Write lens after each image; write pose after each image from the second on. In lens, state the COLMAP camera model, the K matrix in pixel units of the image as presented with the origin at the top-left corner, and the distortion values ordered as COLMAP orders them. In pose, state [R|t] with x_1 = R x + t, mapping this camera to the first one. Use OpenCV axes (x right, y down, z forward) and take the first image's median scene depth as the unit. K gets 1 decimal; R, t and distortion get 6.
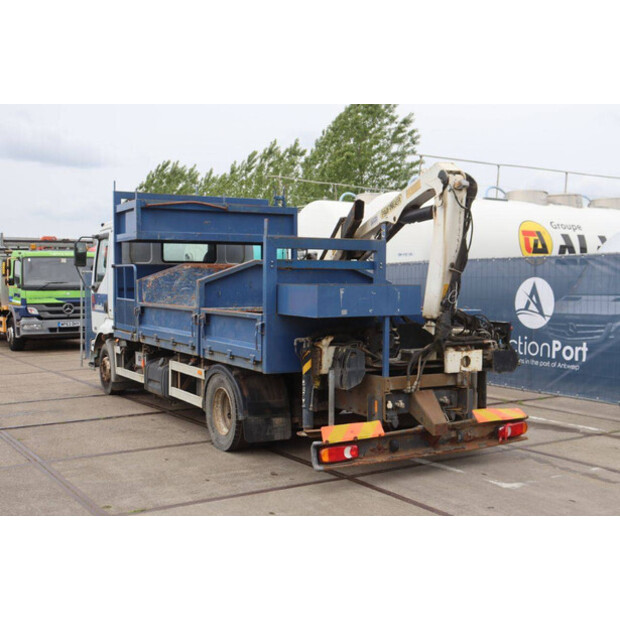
lens RADIAL K [[756.9, 0, 328.0], [0, 756.9, 309.4], [0, 0, 1]] dist [0.000755, 0.004958]
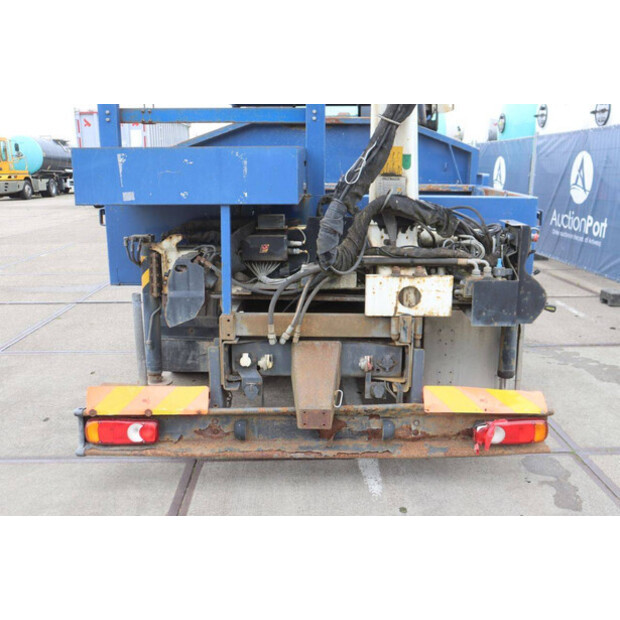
lens RADIAL K [[653.1, 0, 319.5], [0, 653.1, 298.4], [0, 0, 1]] dist [-0.070177, 0.007064]
pose [[0.860696, 0.110382, -0.497009, 0.358467], [-0.022262, 0.983440, 0.179863, -0.010250], [0.508632, -0.143744, 0.848900, 0.592228]]
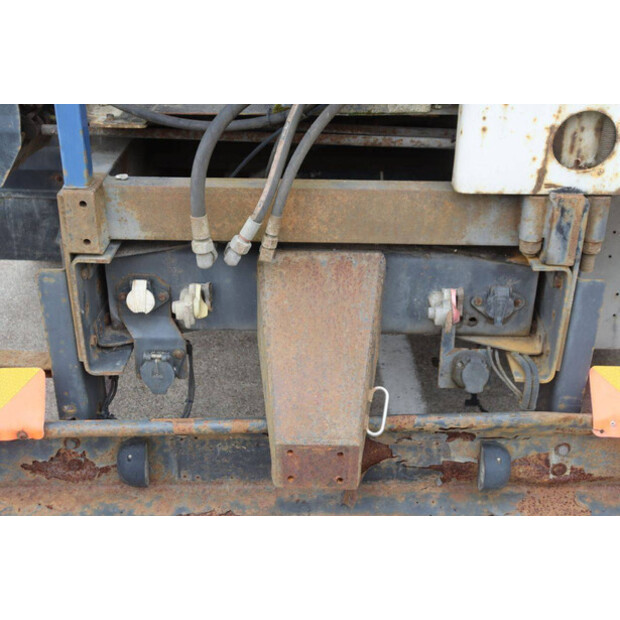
lens RADIAL K [[860.0, 0, 310.0], [0, 860.0, 310.0], [0, 0, 1]] dist [0.042199, 0.061478]
pose [[0.858105, 0.240968, -0.453421, 0.234730], [-0.027959, 0.903662, 0.427333, 0.017075], [0.512713, -0.354019, 0.782174, 0.793437]]
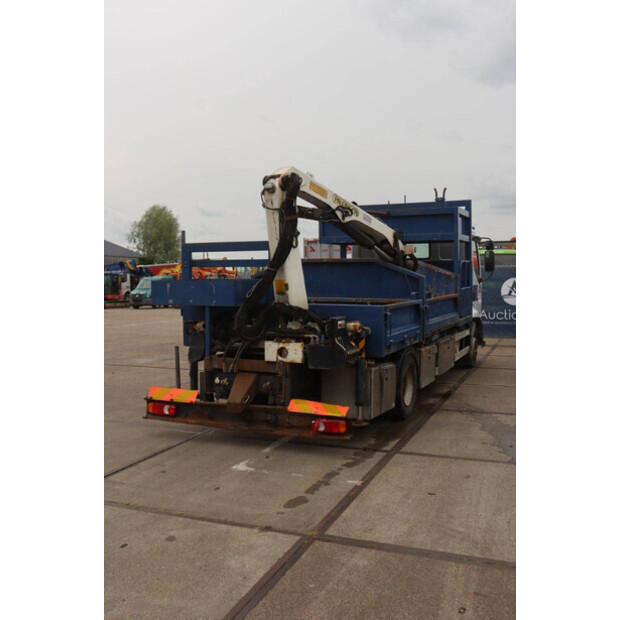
lens RADIAL K [[653.1, 0, 319.5], [0, 653.1, 298.4], [0, 0, 1]] dist [-0.070177, 0.007064]
pose [[0.581829, 0.030146, -0.812752, 0.974742], [-0.029041, 0.999446, 0.016282, -0.024406], [0.812793, 0.014130, 0.582382, 0.510342]]
